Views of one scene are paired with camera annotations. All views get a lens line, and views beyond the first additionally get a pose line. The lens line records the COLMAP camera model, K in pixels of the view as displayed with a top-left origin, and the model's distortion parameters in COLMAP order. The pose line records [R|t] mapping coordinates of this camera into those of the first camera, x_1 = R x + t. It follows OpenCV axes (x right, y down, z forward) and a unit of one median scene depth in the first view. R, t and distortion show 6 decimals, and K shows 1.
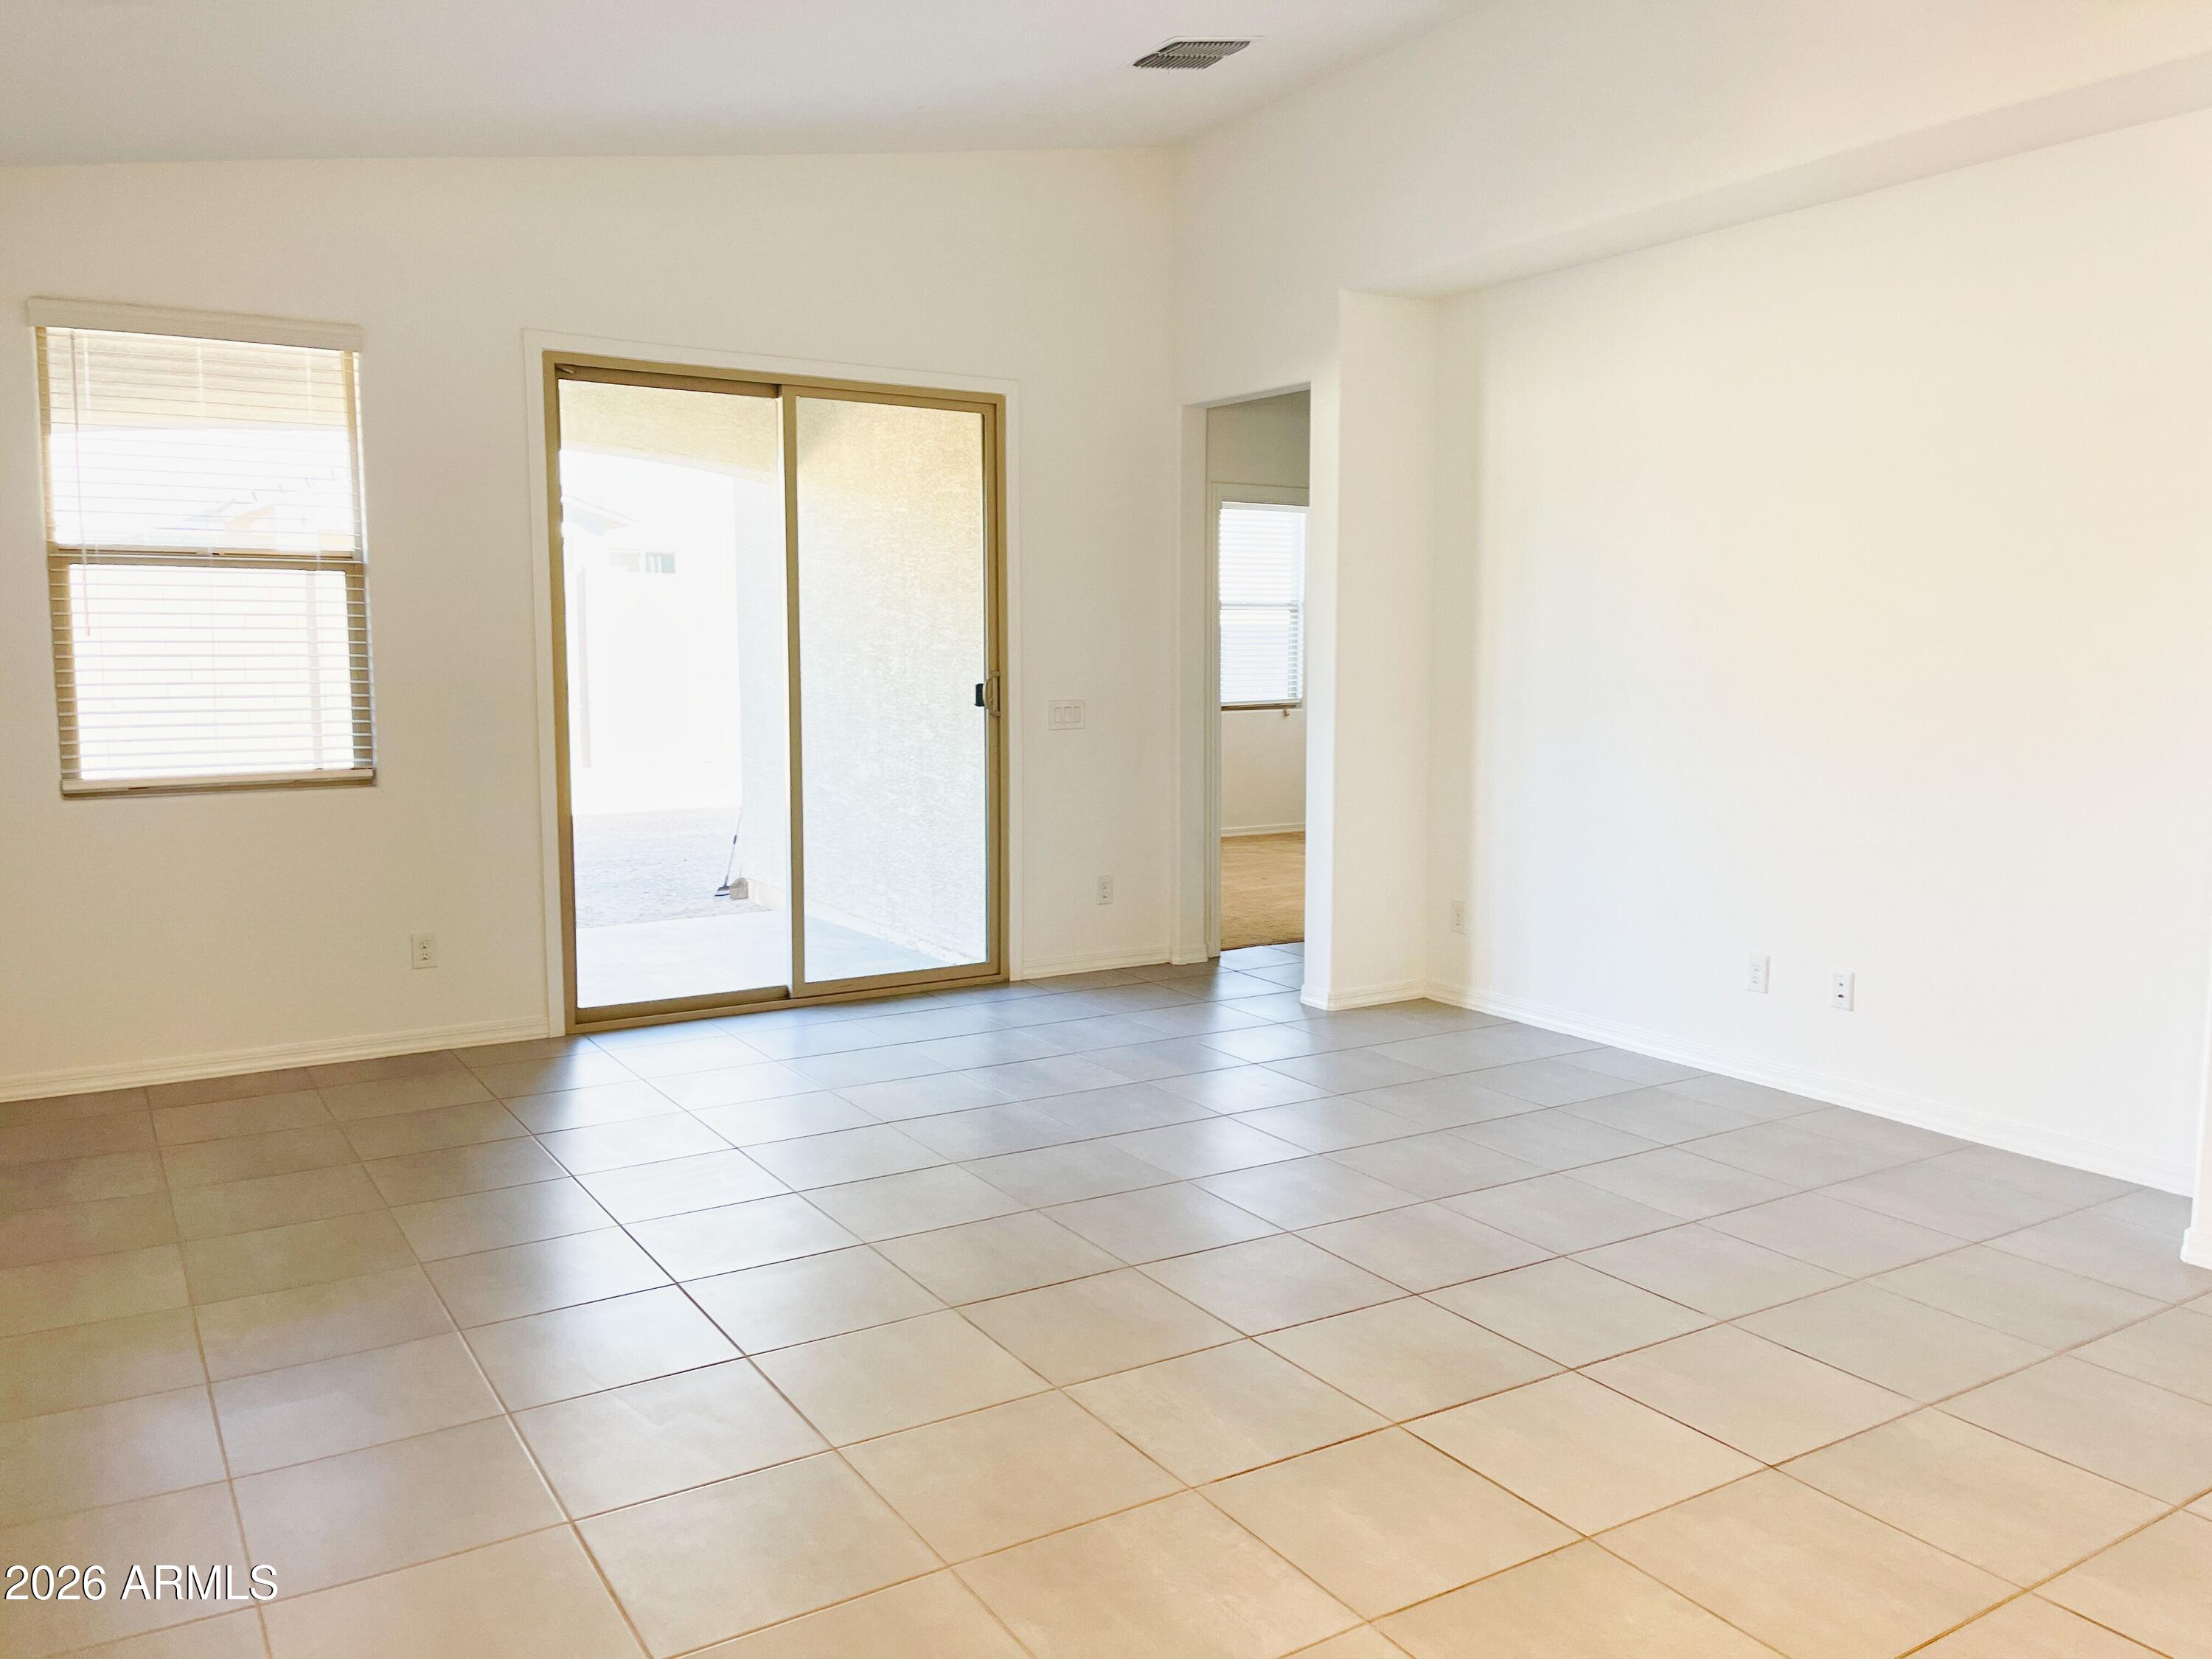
lens RADIAL K [[1681.8, 0, 1114.9], [0, 1681.8, 818.2], [0, 0, 1]] dist [0.073489, -0.115389]
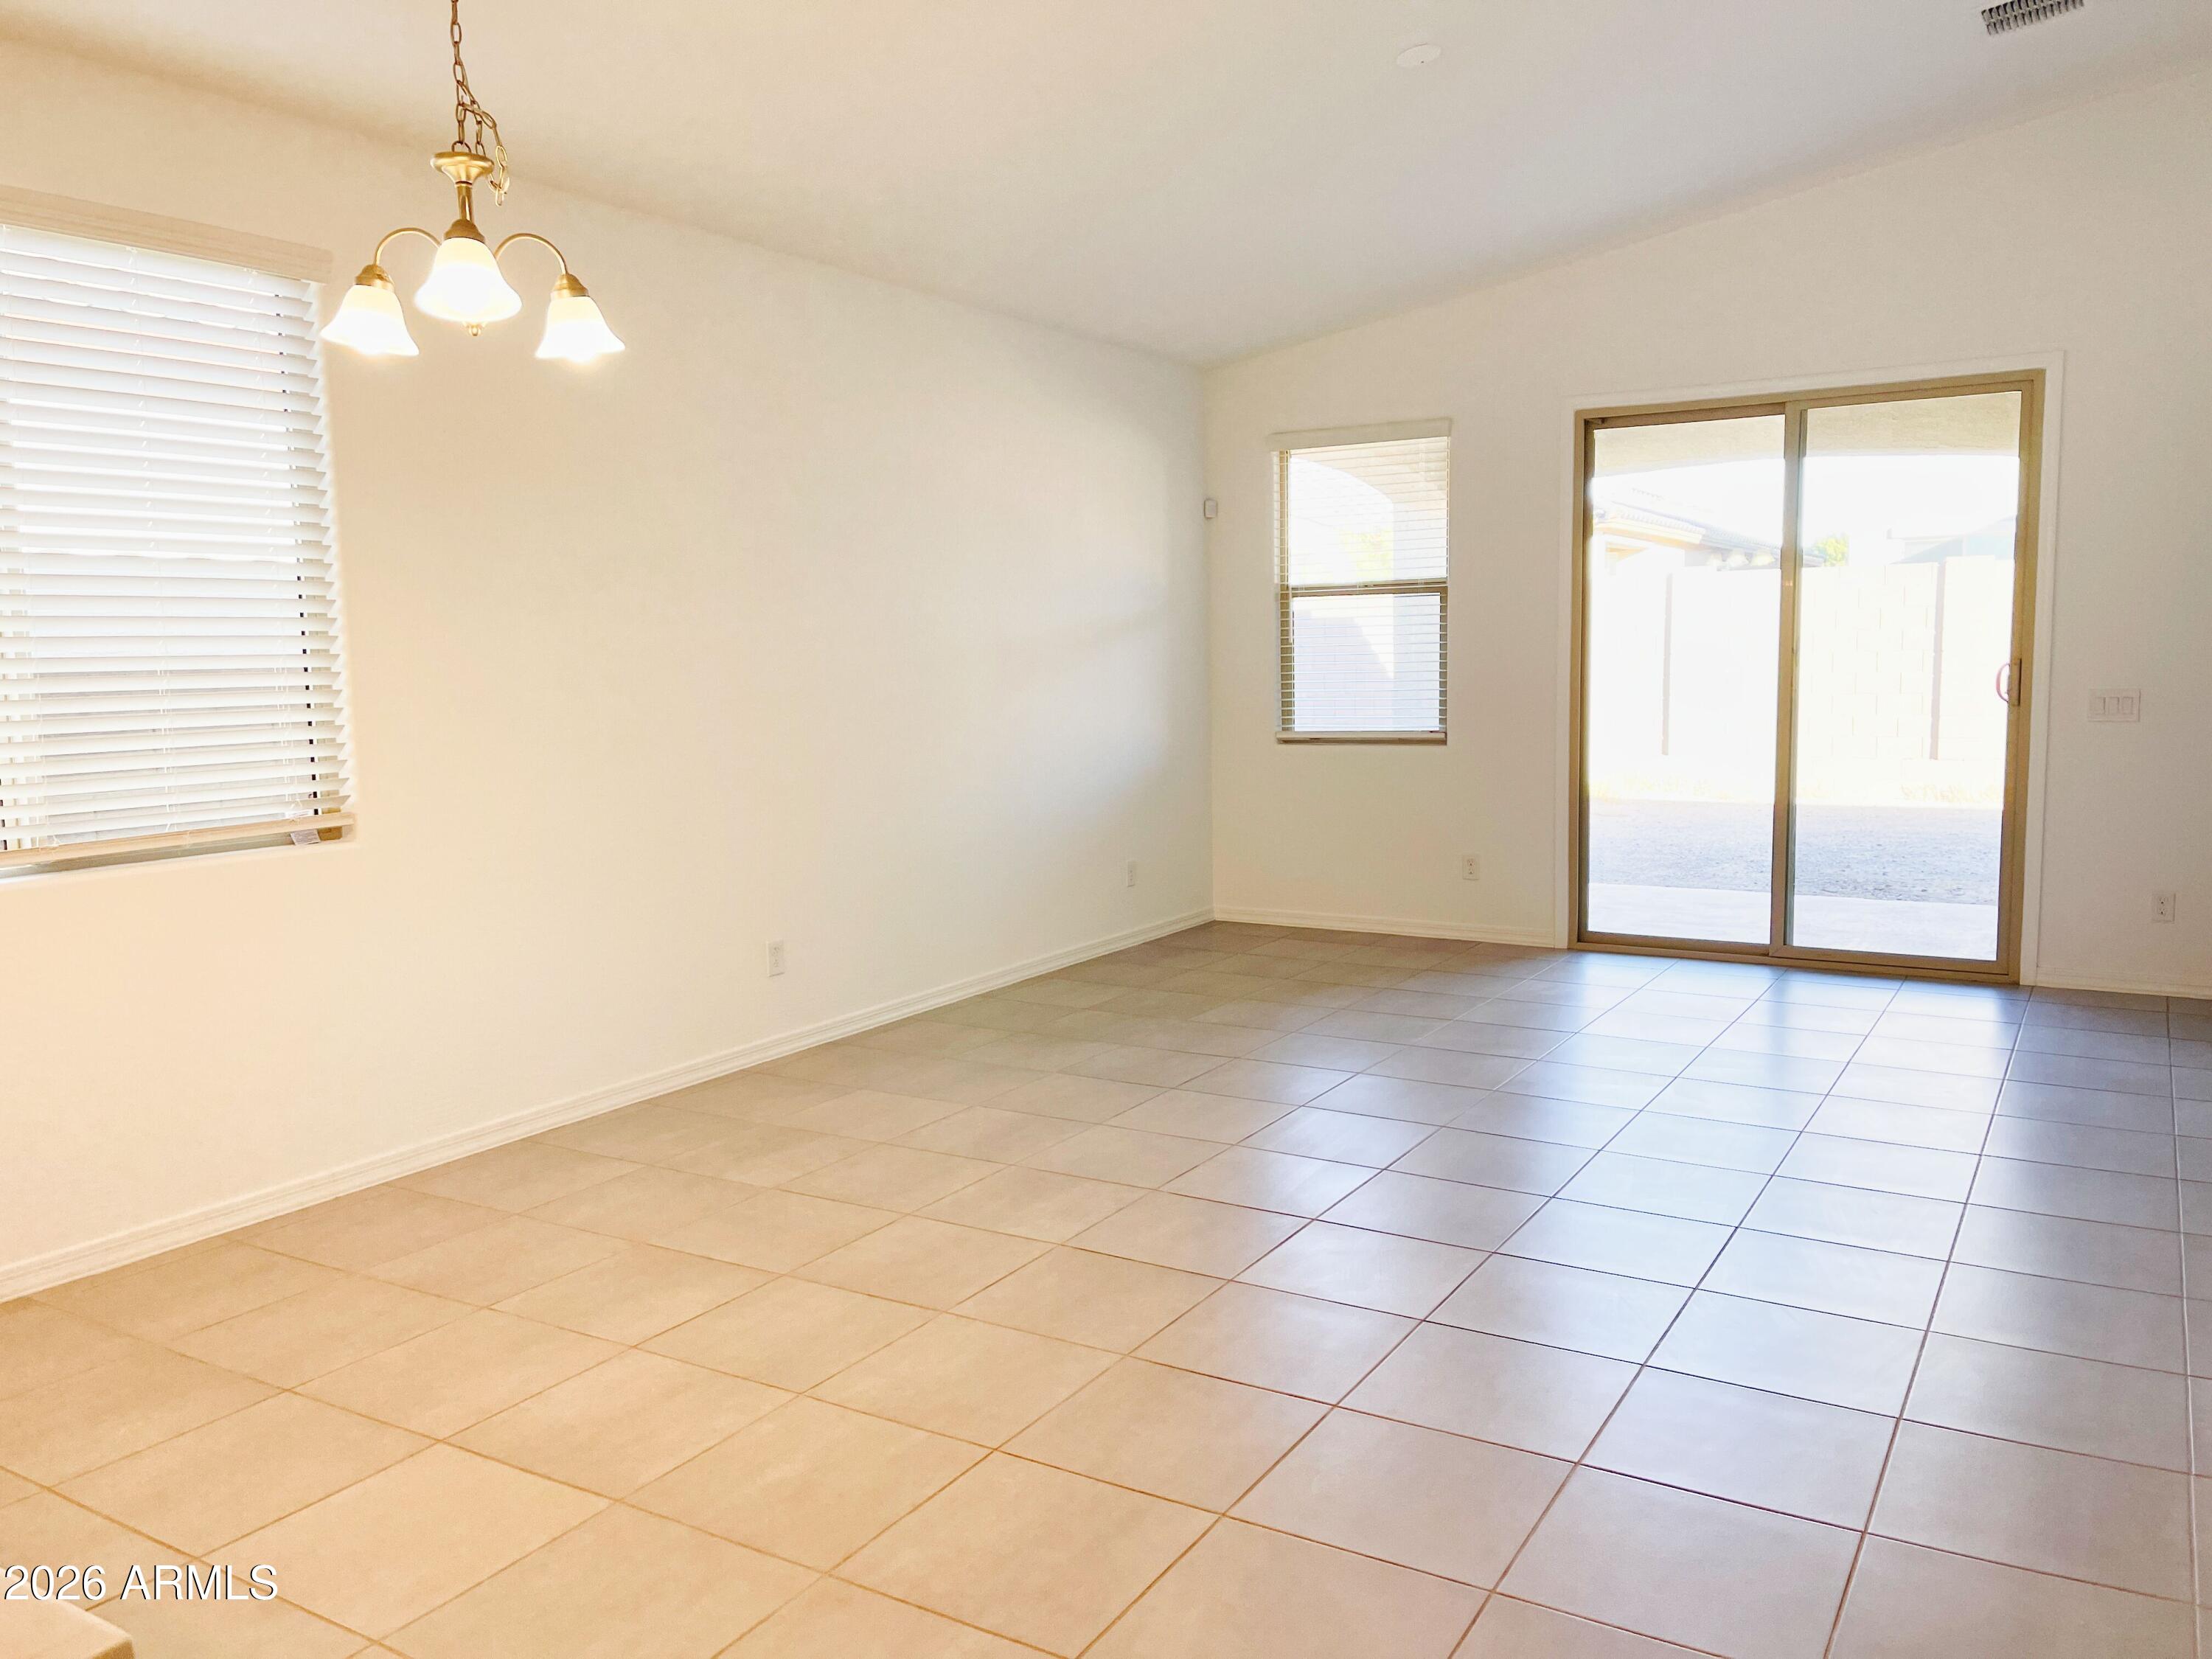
lens RADIAL K [[1681.8, 0, 1114.9], [0, 1681.8, 818.2], [0, 0, 1]] dist [0.073489, -0.115389]
pose [[0.443539, 0.076563, -0.892979, 0.687472], [-0.075836, 0.995977, 0.047726, -0.004532], [0.893041, 0.046552, 0.447561, 0.135911]]
